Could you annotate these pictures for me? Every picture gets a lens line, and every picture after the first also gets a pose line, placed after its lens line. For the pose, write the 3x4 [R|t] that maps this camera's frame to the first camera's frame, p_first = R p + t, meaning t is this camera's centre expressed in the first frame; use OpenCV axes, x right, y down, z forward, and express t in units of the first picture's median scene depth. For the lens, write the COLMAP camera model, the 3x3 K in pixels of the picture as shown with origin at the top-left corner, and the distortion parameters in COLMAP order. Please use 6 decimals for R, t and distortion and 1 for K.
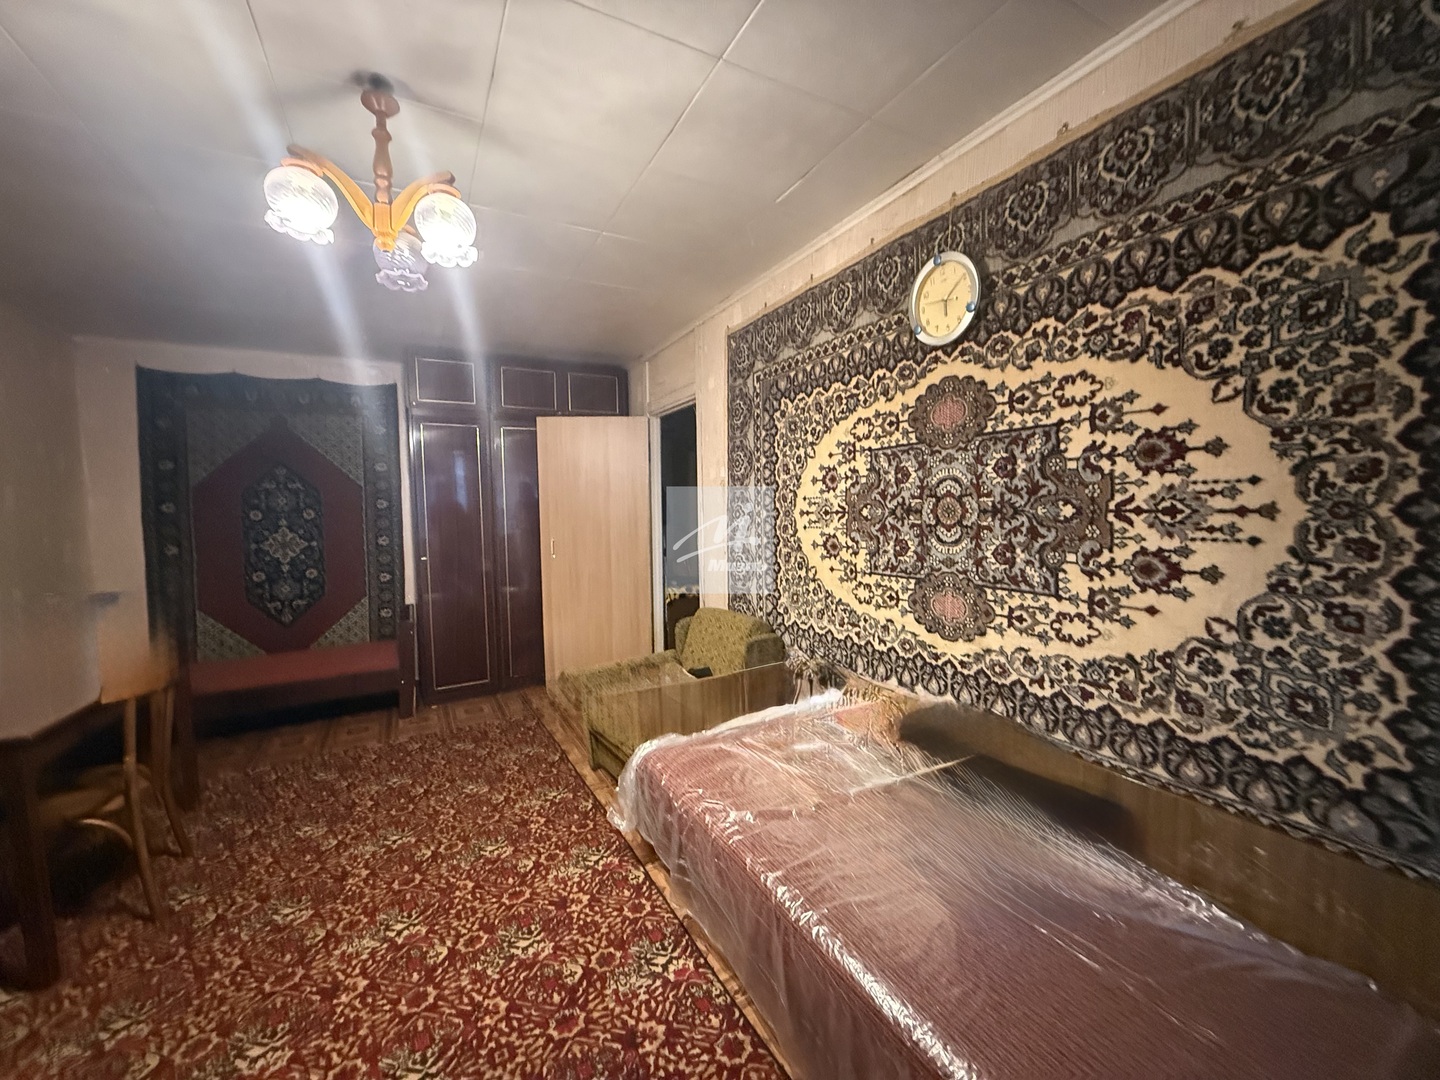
lens RADIAL K [[572.4, 0, 717.3], [0, 572.4, 540.8], [0, 0, 1]] dist [0.001190, -0.000462]
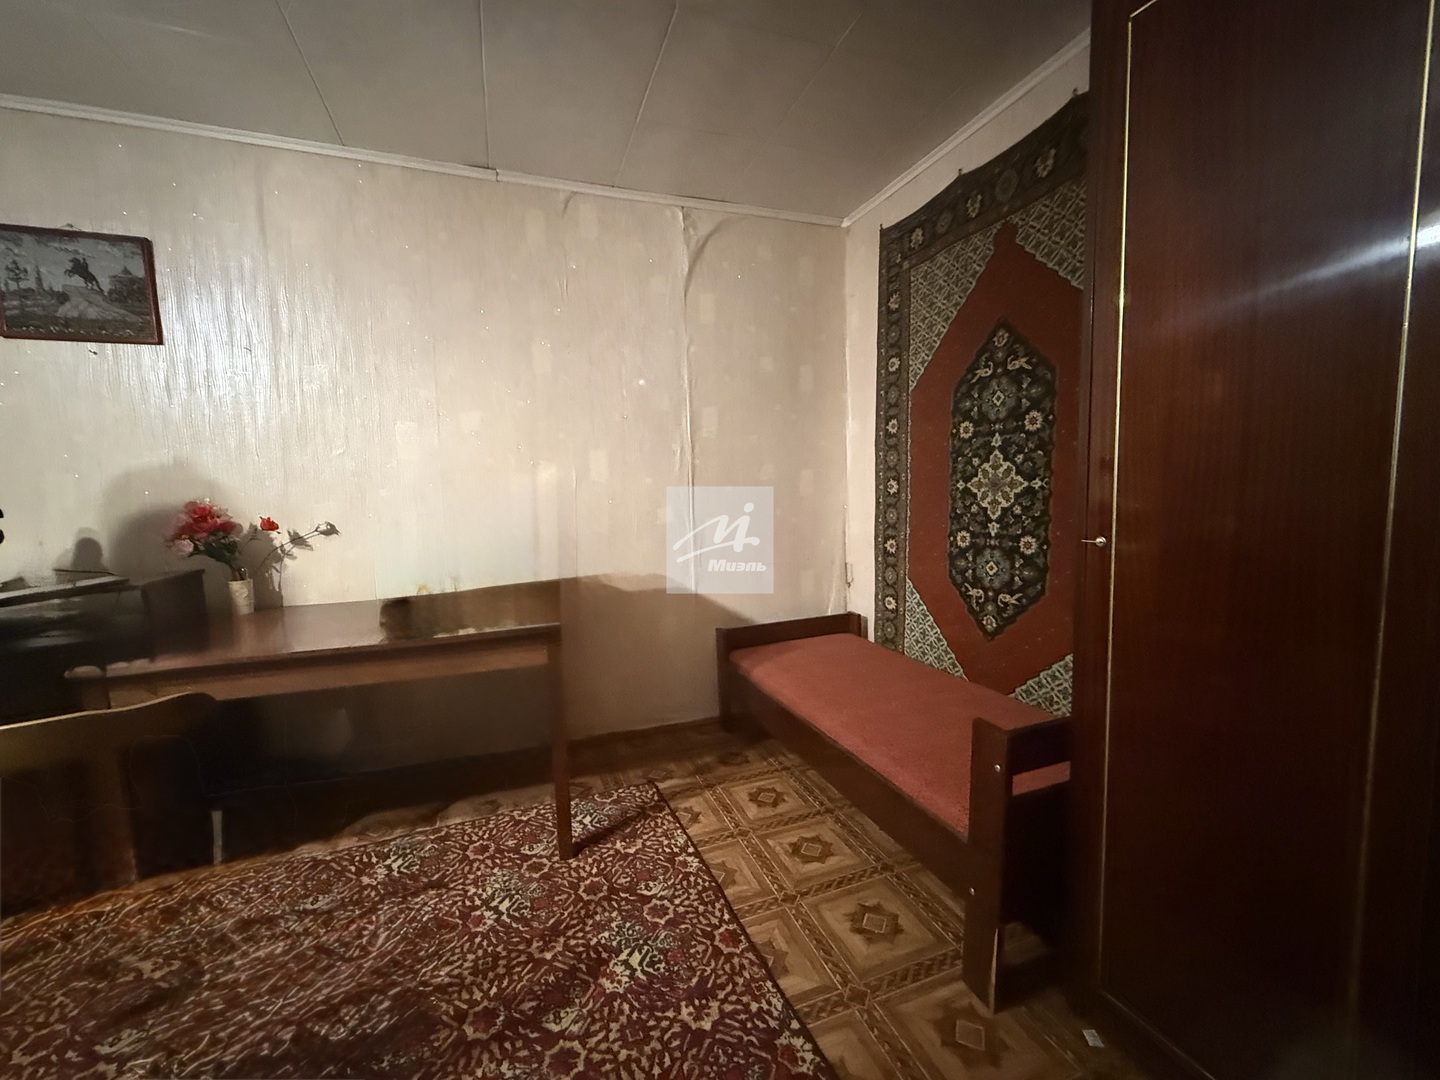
lens RADIAL K [[572.4, 0, 717.3], [0, 572.4, 540.8], [0, 0, 1]] dist [0.001190, -0.000462]
pose [[-0.139876, 0.117436, -0.983180, -0.366045], [-0.031320, 0.991920, 0.122936, 0.003860], [0.989674, 0.047989, -0.135068, 1.498426]]
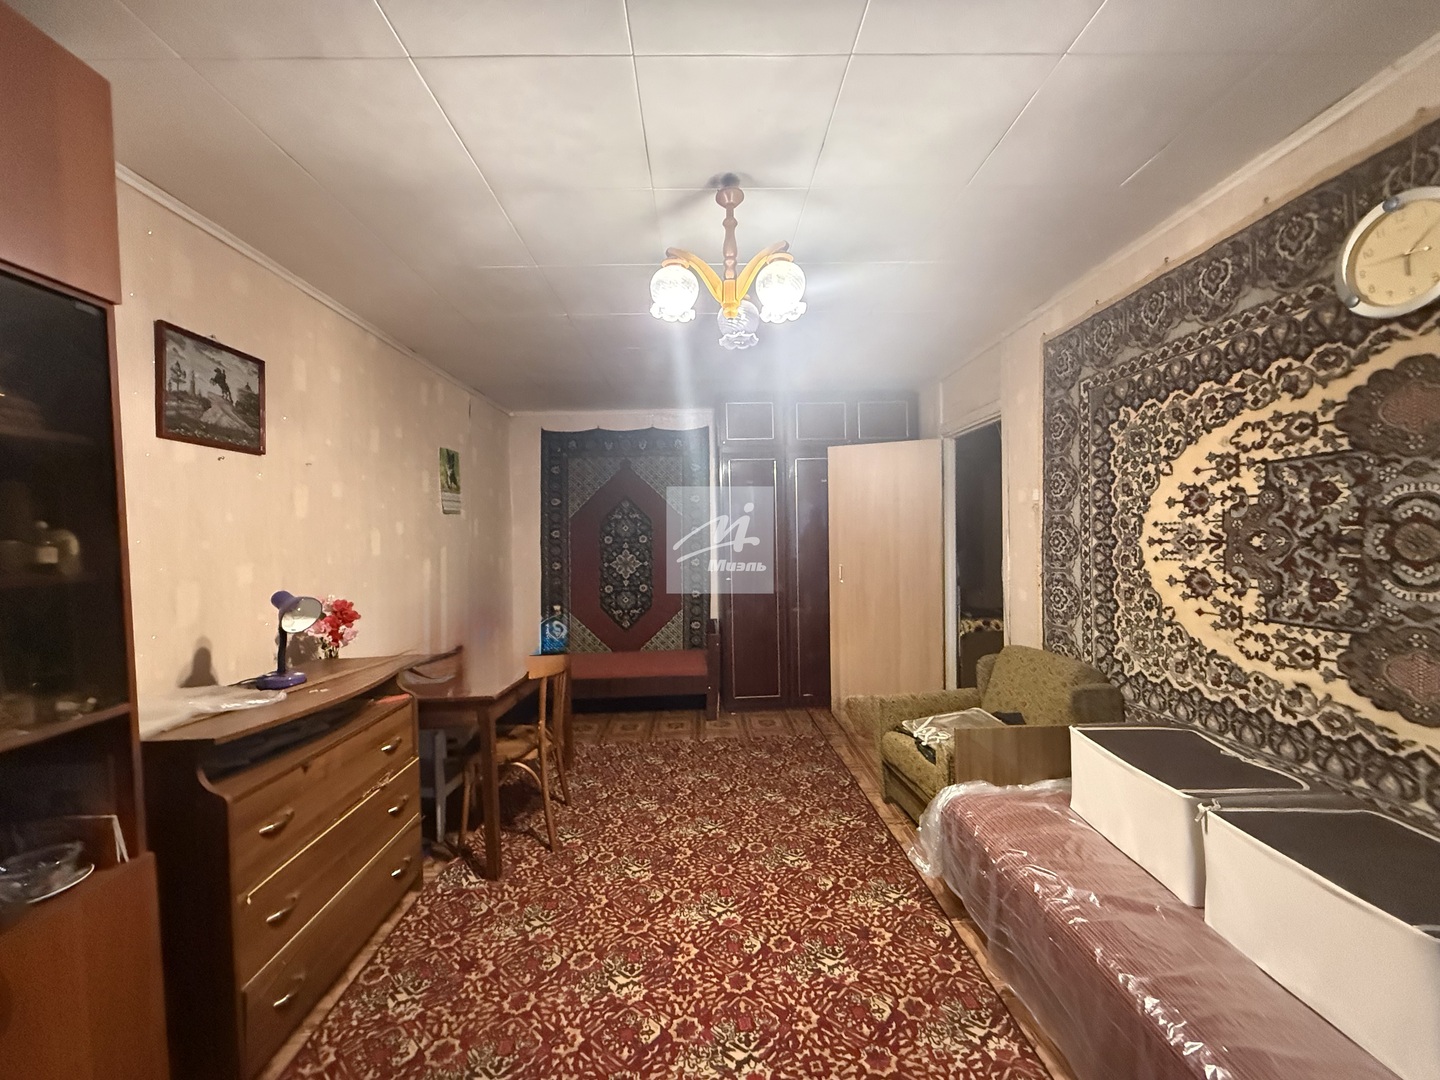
lens RADIAL K [[572.4, 0, 717.3], [0, 572.4, 540.8], [0, 0, 1]] dist [0.001190, -0.000462]
pose [[0.893834, 0.005562, -0.448364, -0.050169], [-0.024192, 0.999065, -0.035835, -0.005592], [0.447745, 0.042878, 0.893132, -0.028450]]
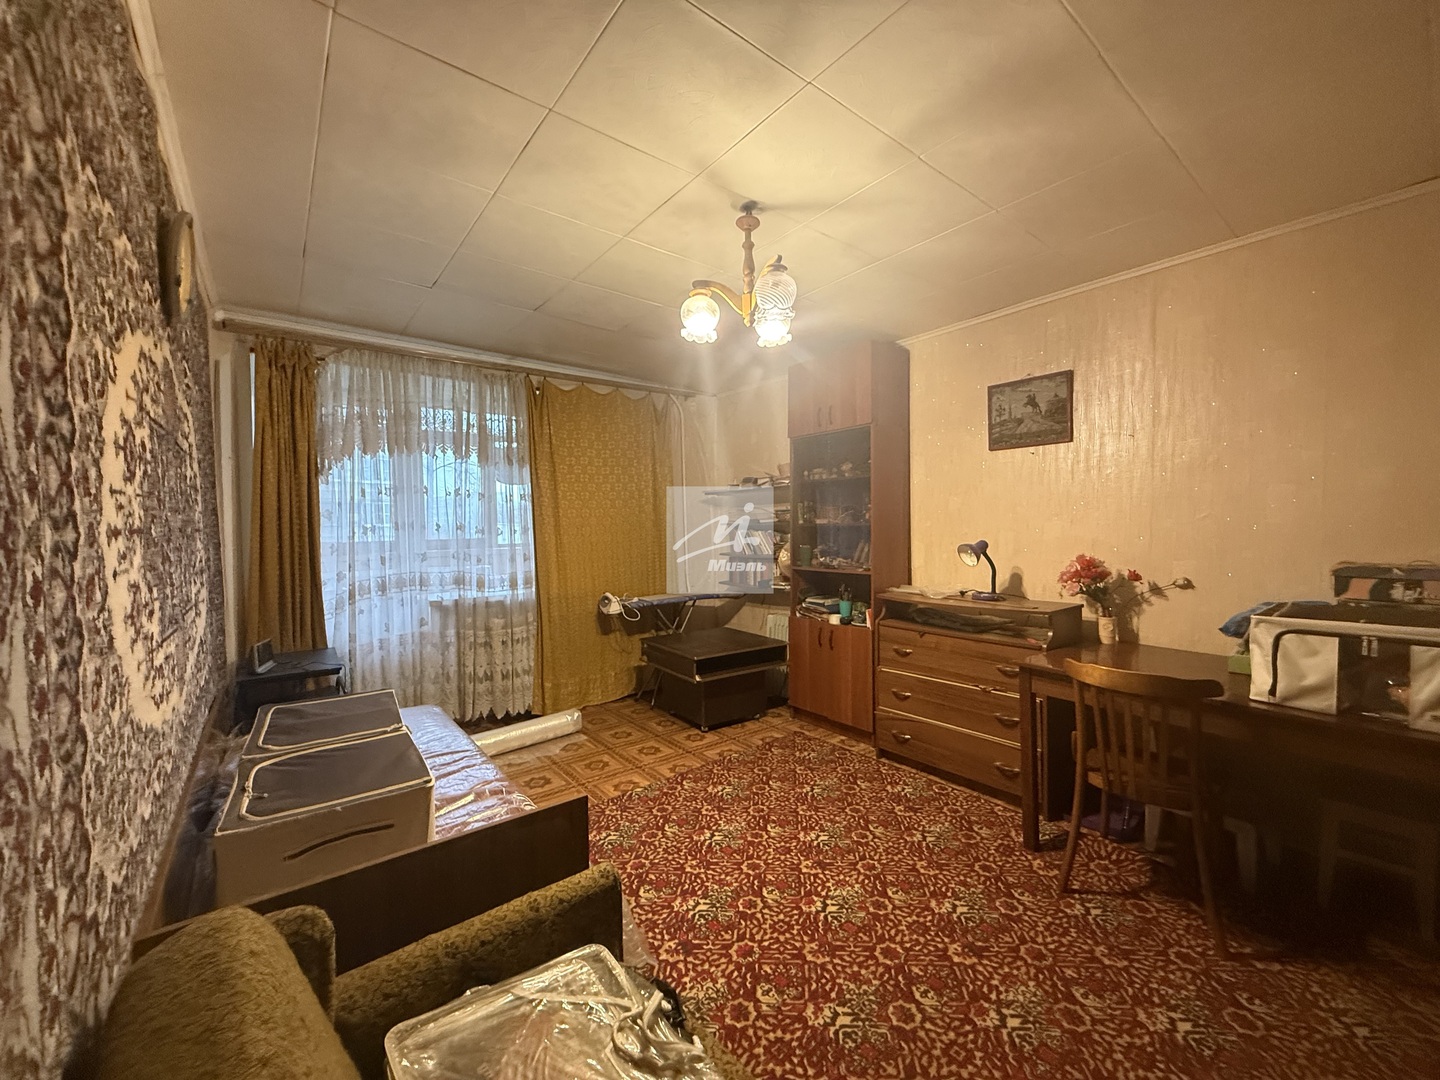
lens RADIAL K [[572.4, 0, 717.3], [0, 572.4, 540.8], [0, 0, 1]] dist [0.001190, -0.000462]
pose [[-0.985213, 0.037188, -0.167251, -0.168264], [0.022518, 0.995798, 0.088770, -0.076575], [0.169849, 0.083691, -0.981910, 1.629764]]
